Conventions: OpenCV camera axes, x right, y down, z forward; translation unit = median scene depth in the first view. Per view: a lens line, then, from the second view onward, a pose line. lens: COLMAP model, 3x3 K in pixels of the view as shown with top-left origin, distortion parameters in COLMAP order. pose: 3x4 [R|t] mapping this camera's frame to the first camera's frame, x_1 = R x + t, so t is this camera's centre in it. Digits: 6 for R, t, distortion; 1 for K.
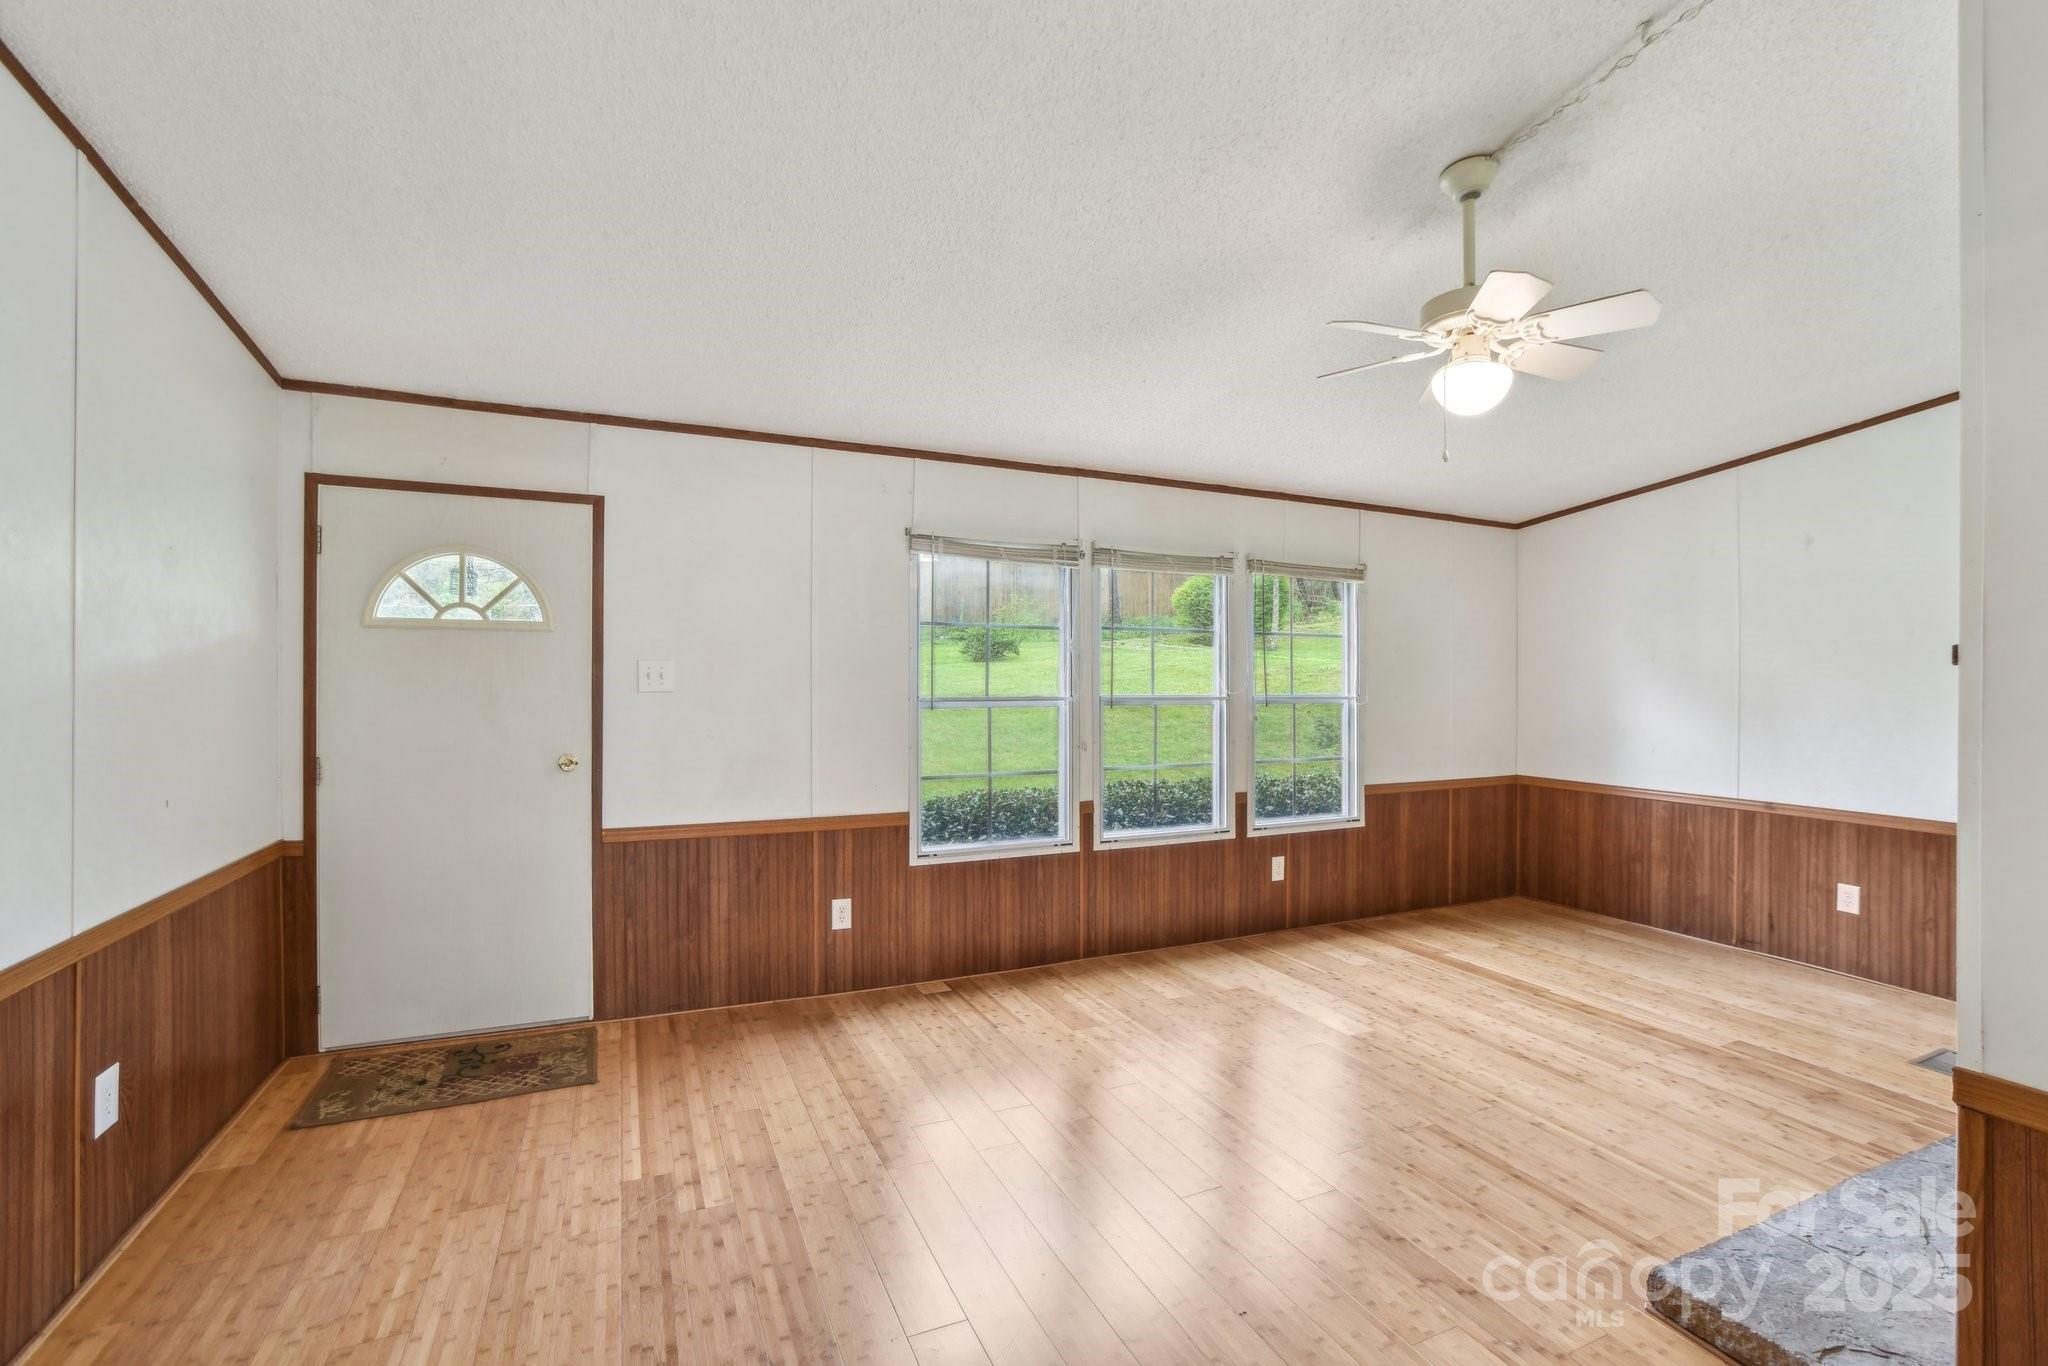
lens RADIAL K [[894.0, 0, 1037.9], [0, 894.0, 679.7], [0, 0, 1]] dist [-0.042065, 0.010279]
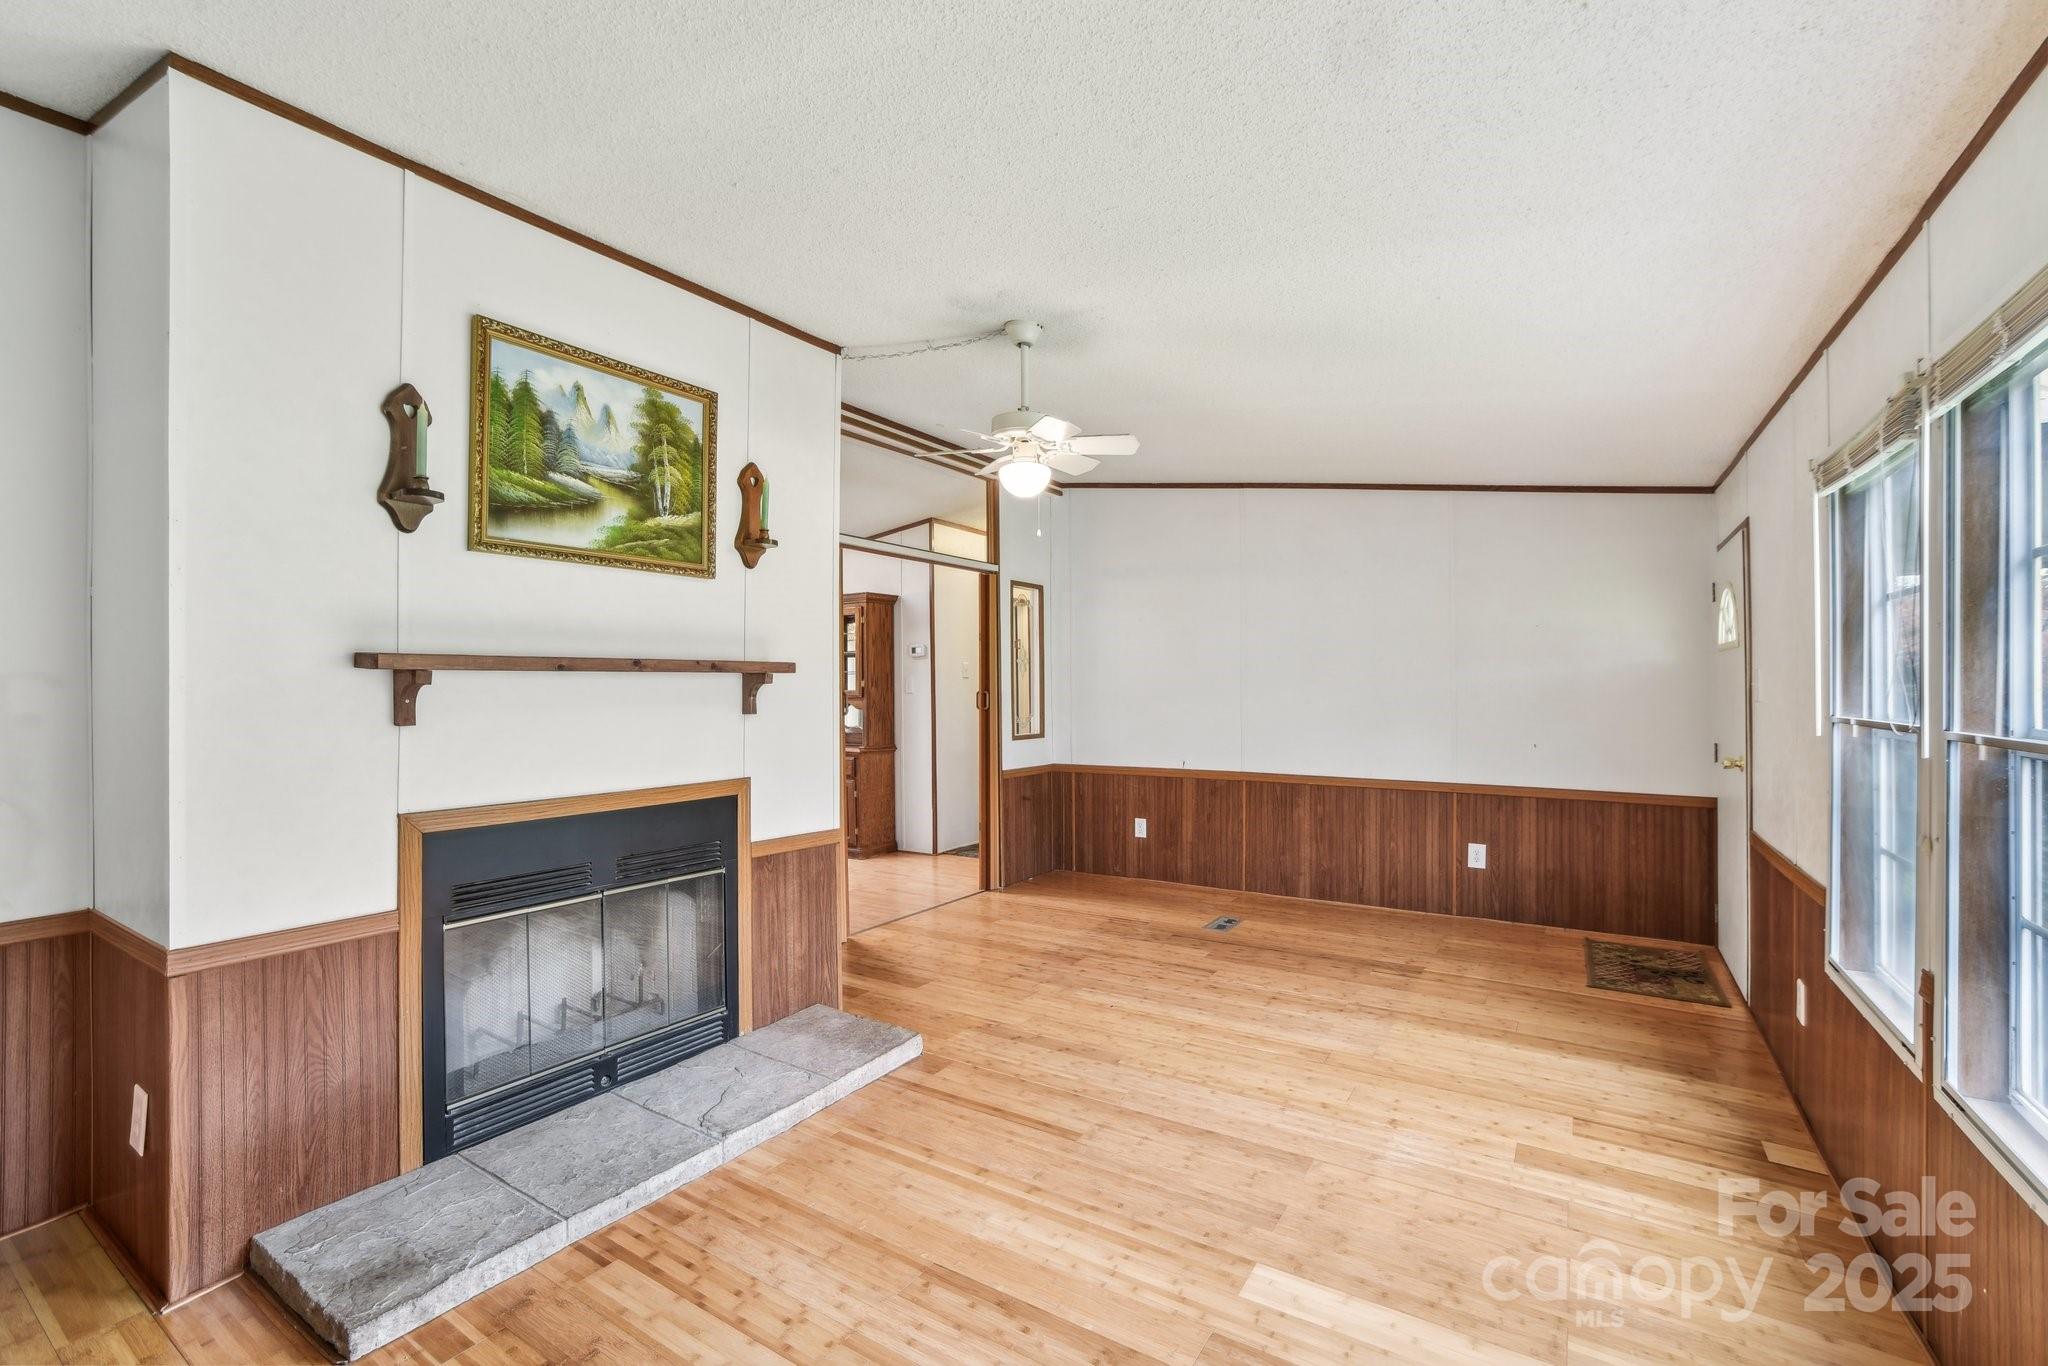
lens RADIAL K [[894.0, 0, 1027.6], [0, 894.0, 679.0], [0, 0, 1]] dist [-0.042065, 0.010279]
pose [[-0.838850, -0.013376, -0.544198, 0.705000], [-0.012094, 0.999909, -0.005935, 0.003713], [0.544228, 0.001603, -0.838936, 1.220715]]
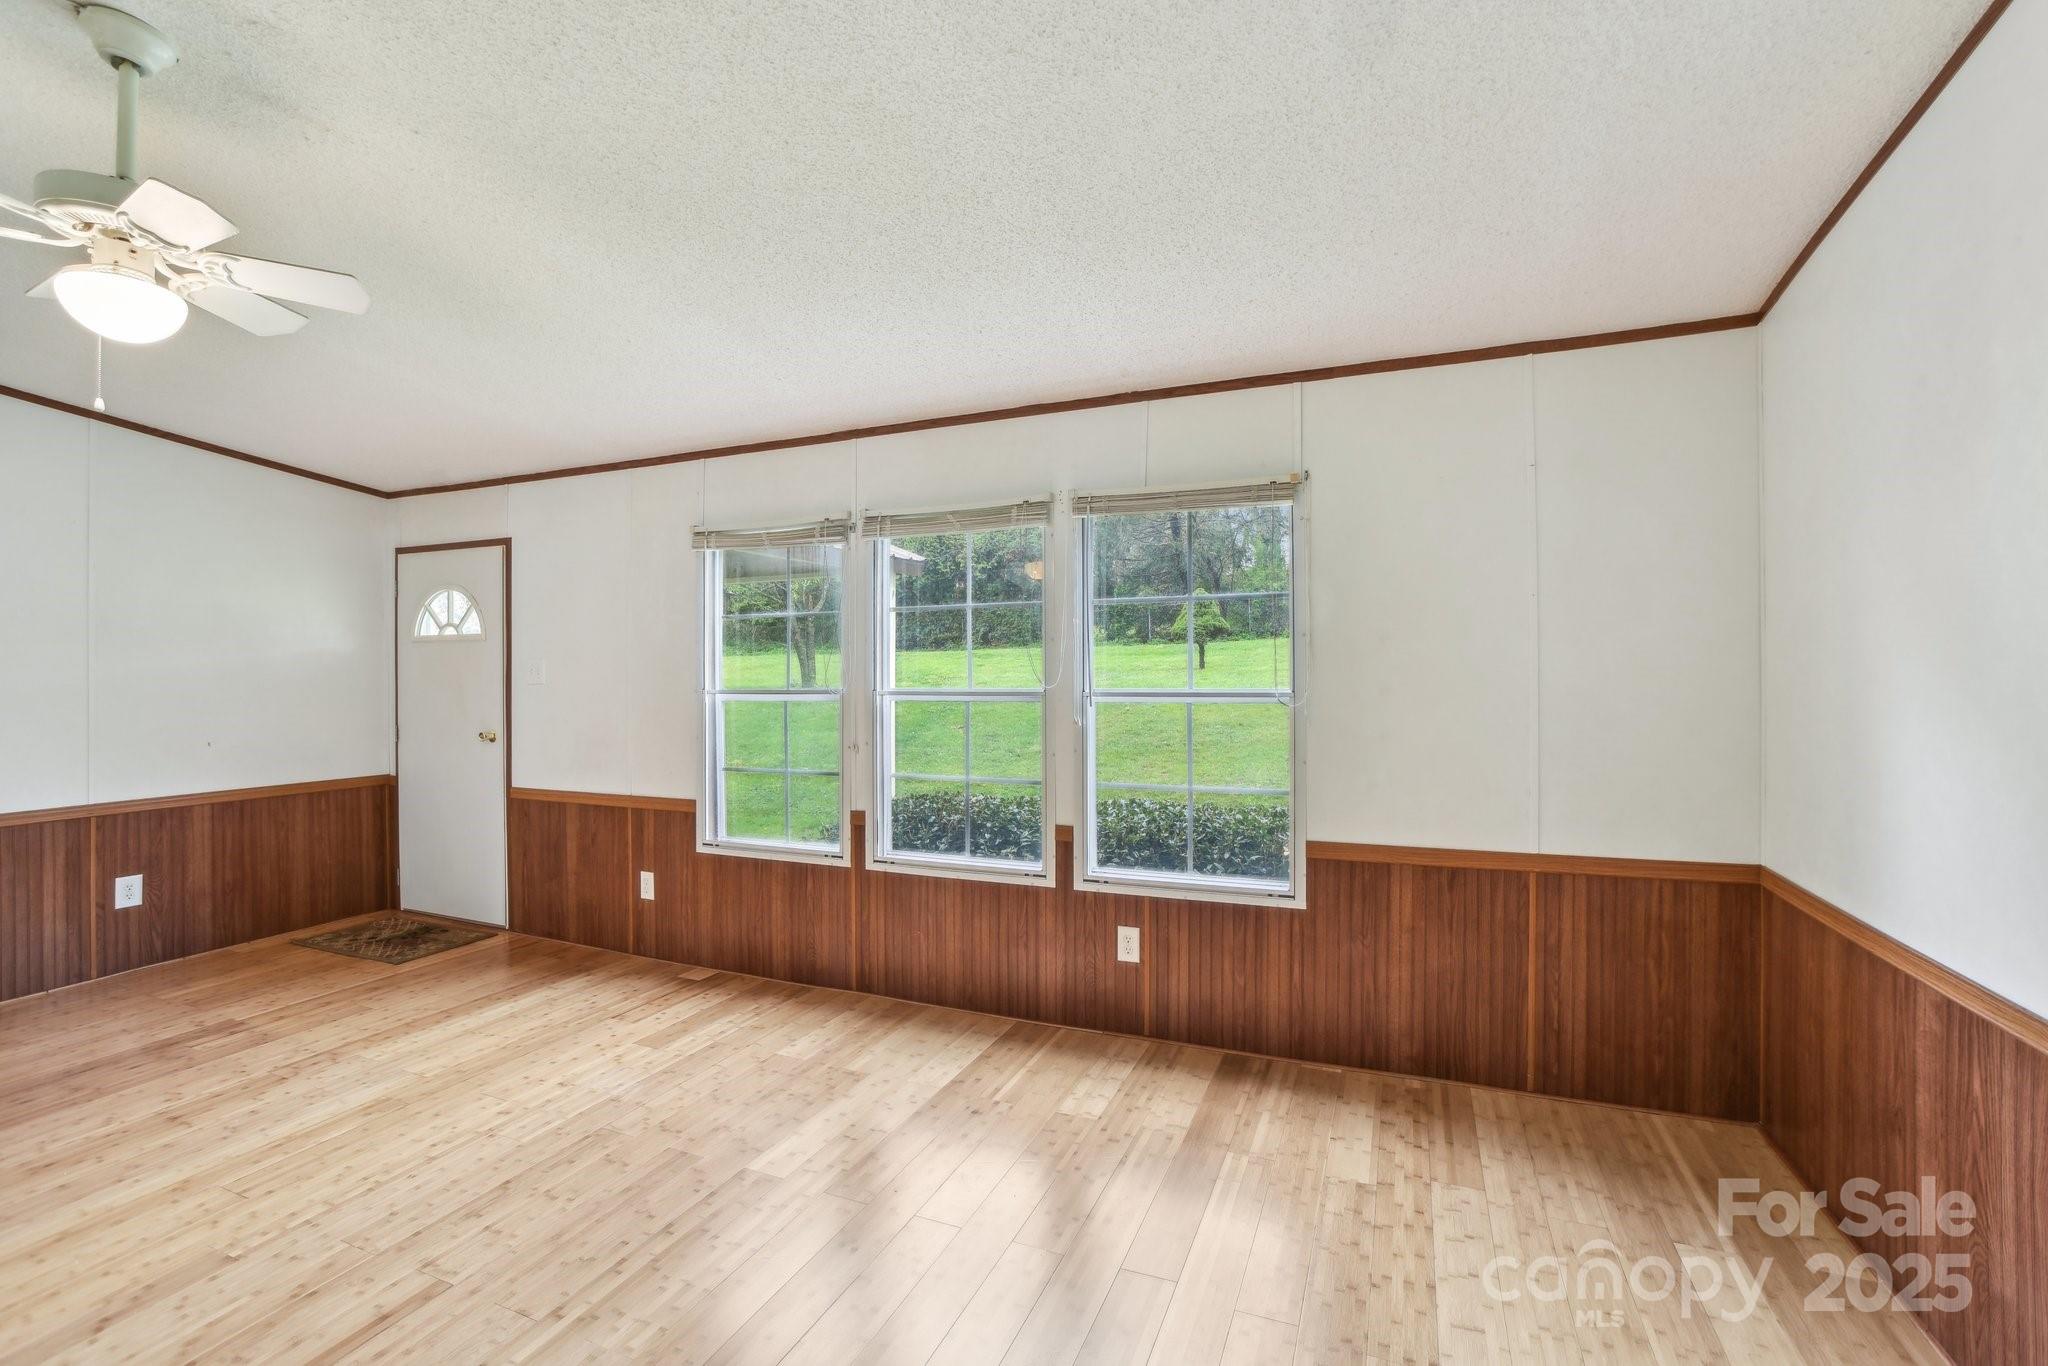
lens RADIAL K [[894.0, 0, 1038.1], [0, 894.0, 669.5], [0, 0, 1]] dist [-0.042065, 0.010279]
pose [[0.678941, -0.012437, -0.734088, 0.890826], [0.008874, 0.999922, -0.008733, 0.008958], [0.734140, -0.000585, 0.678998, 0.594963]]
